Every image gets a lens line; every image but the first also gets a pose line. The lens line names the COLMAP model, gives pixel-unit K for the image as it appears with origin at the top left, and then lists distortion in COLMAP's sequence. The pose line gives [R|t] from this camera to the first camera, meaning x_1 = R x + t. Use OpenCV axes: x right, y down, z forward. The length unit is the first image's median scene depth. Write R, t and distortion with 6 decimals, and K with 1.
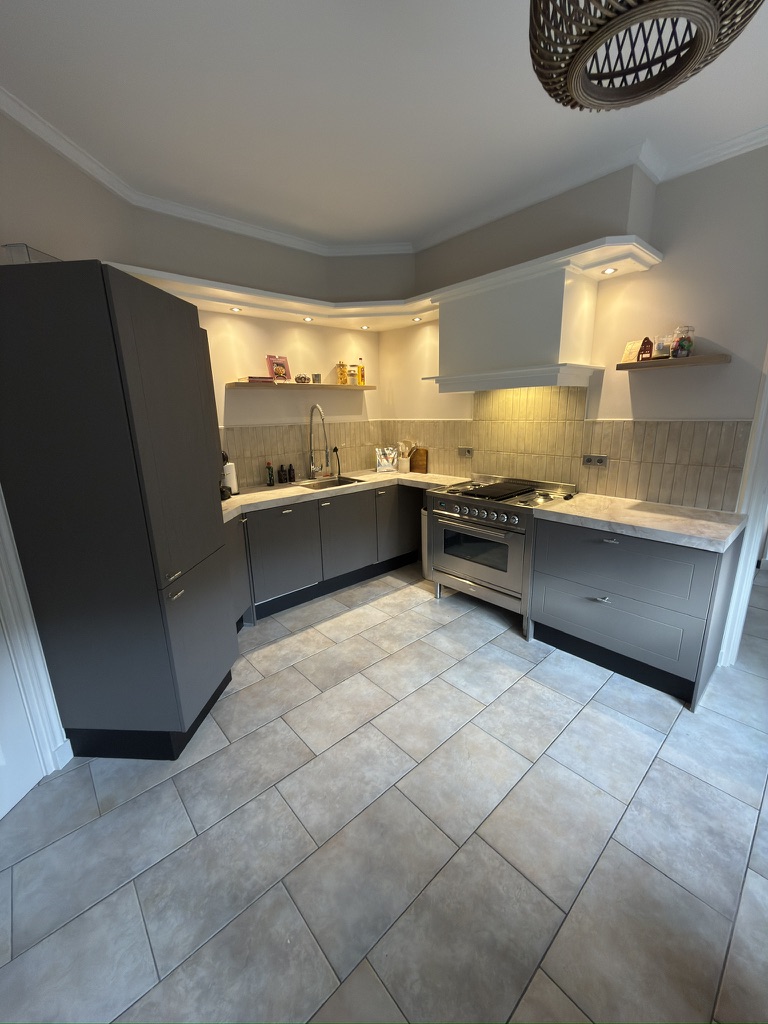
lens RADIAL K [[407.2, 0, 386.1], [0, 407.2, 511.0], [0, 0, 1]] dist [-0.001198, 0.000683]
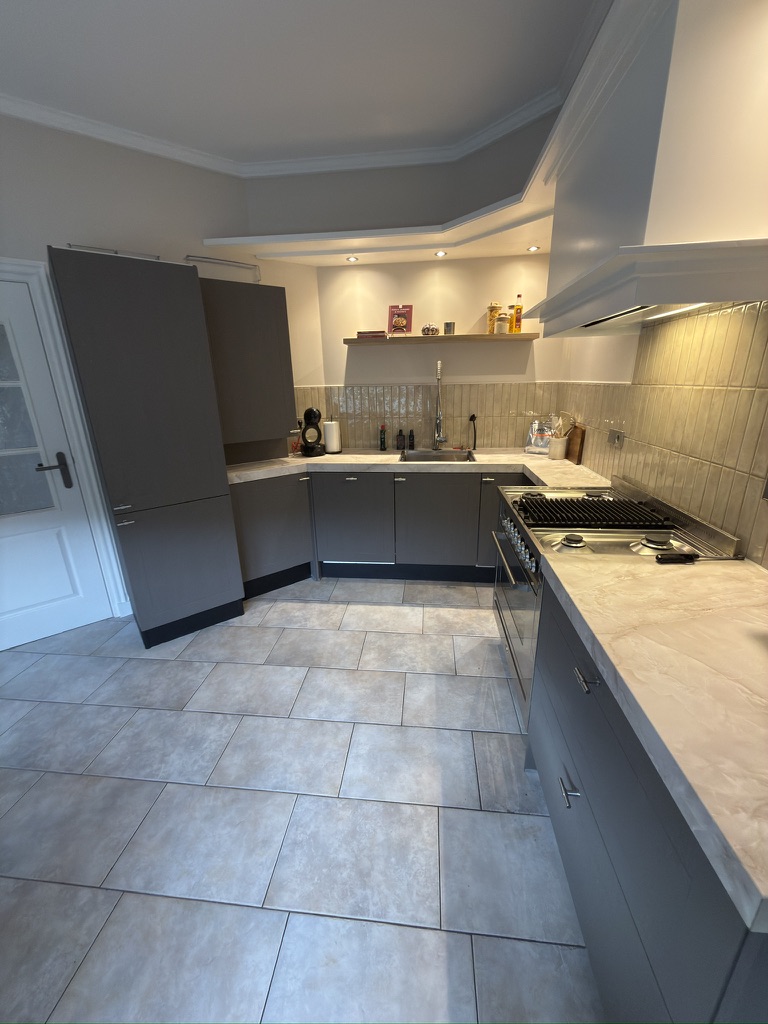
lens RADIAL K [[407.2, 0, 384.8], [0, 407.2, 511.2], [0, 0, 1]] dist [-0.001198, 0.000683]
pose [[0.669554, 0.239563, -0.703069, 0.514334], [-0.174807, 0.970795, 0.164313, -0.099064], [0.721900, 0.012884, 0.691878, 0.427048]]
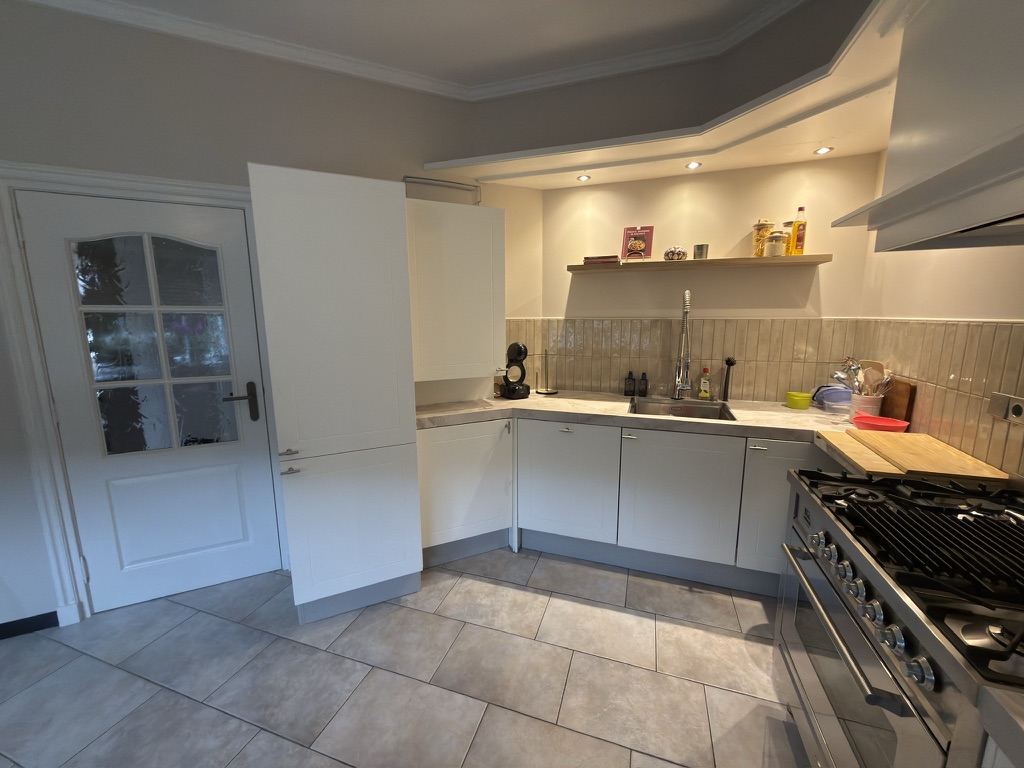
lens RADIAL K [[407.2, 0, 511.4], [0, 407.2, 382.9], [0, 0, 1]] dist [-0.001198, 0.000683]
pose [[0.487158, 0.167617, -0.857077, 0.354516], [-0.217579, 0.973757, 0.066765, -0.119211], [0.845776, 0.153957, 0.510843, 0.545025]]
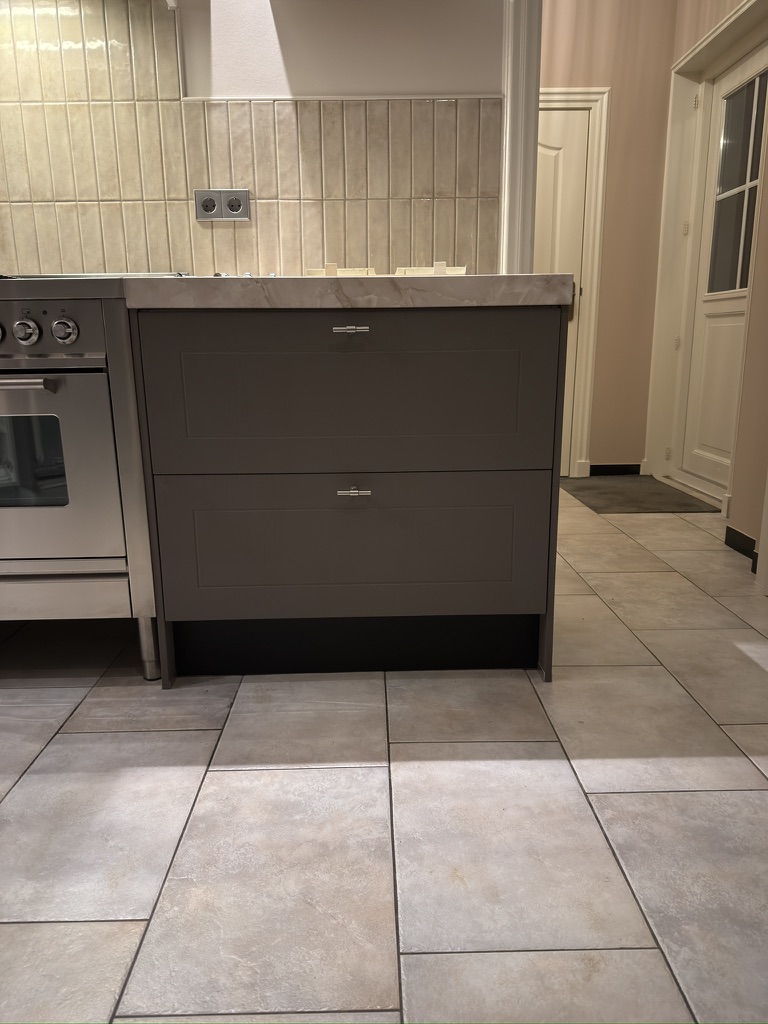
lens RADIAL K [[721.3, 0, 380.7], [0, 721.3, 514.3], [0, 0, 1]] dist [0.050424, -0.068022]
pose [[0.658020, -0.157299, 0.736388, 0.029456], [0.178830, 0.982604, 0.050095, 0.167444], [-0.731458, 0.098725, 0.674702, 0.408756]]
